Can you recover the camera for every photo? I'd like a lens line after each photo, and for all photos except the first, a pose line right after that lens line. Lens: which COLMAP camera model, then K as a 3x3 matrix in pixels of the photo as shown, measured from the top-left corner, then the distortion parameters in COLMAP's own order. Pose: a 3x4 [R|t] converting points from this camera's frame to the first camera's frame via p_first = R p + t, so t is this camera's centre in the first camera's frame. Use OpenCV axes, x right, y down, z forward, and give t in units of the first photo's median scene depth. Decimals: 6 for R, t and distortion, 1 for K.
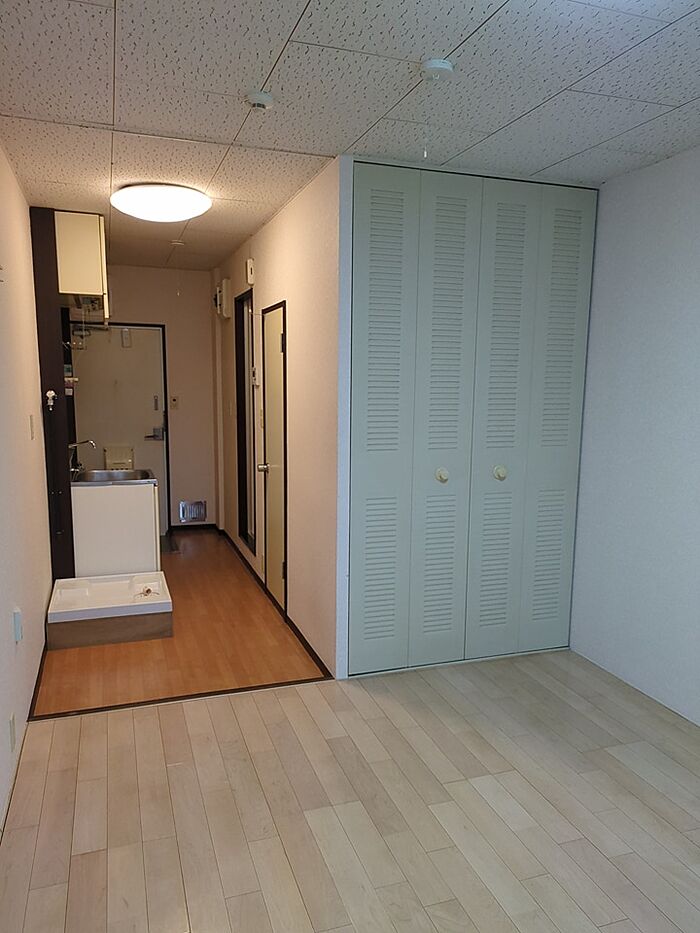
lens RADIAL K [[693.4, 0, 347.4], [0, 693.4, 474.2], [0, 0, 1]] dist [0.046293, -0.030922]
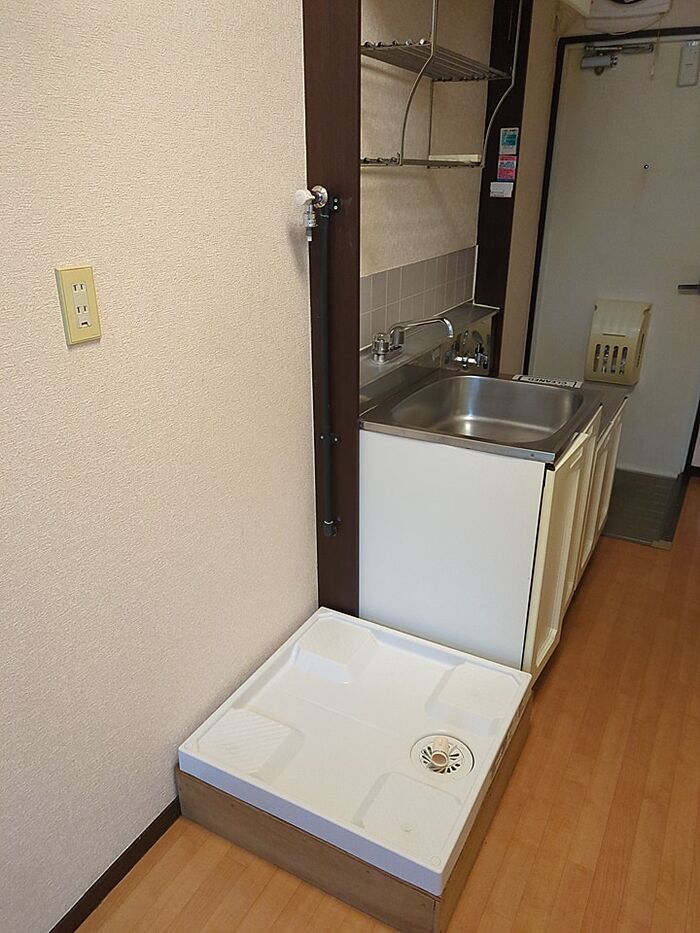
lens RADIAL K [[693.4, 0, 339.4], [0, 693.4, 485.2], [0, 0, 1]] dist [0.046293, -0.030922]
pose [[0.669142, 0.296164, -0.681568, -0.067723], [-0.094043, 0.943528, 0.317666, -0.056412], [0.737160, -0.148467, 0.659206, 0.467243]]
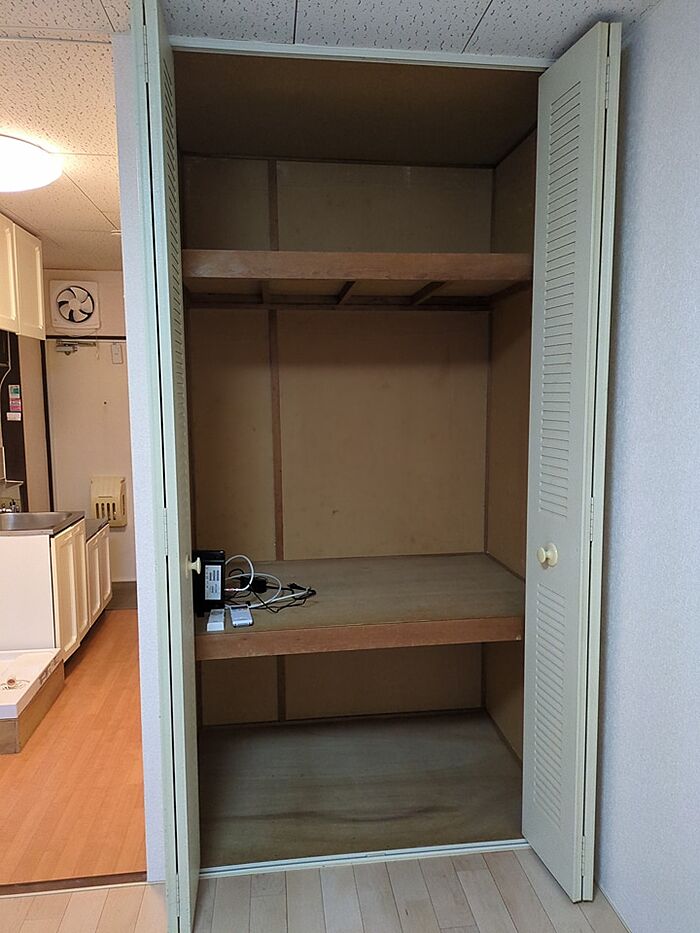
lens RADIAL K [[693.4, 0, 356.6], [0, 693.4, 463.1], [0, 0, 1]] dist [0.046293, -0.030922]
pose [[0.981284, 0.006330, -0.192465, 0.145286], [-0.013534, 0.999255, -0.036137, -0.029946], [0.192092, 0.038065, 0.980638, 0.202544]]
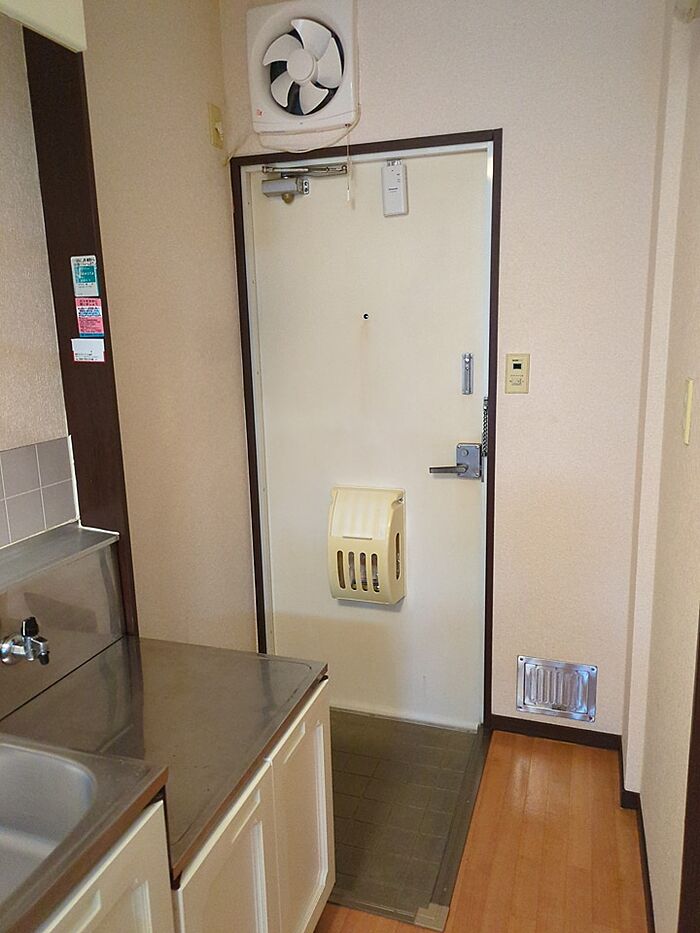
lens RADIAL K [[693.4, 0, 354.4], [0, 693.4, 467.2], [0, 0, 1]] dist [0.046293, -0.030922]
pose [[0.794560, 0.098209, -0.599191, -0.107221], [-0.057333, 0.994559, 0.086983, -0.084264], [0.604473, -0.034760, 0.795867, 0.693427]]
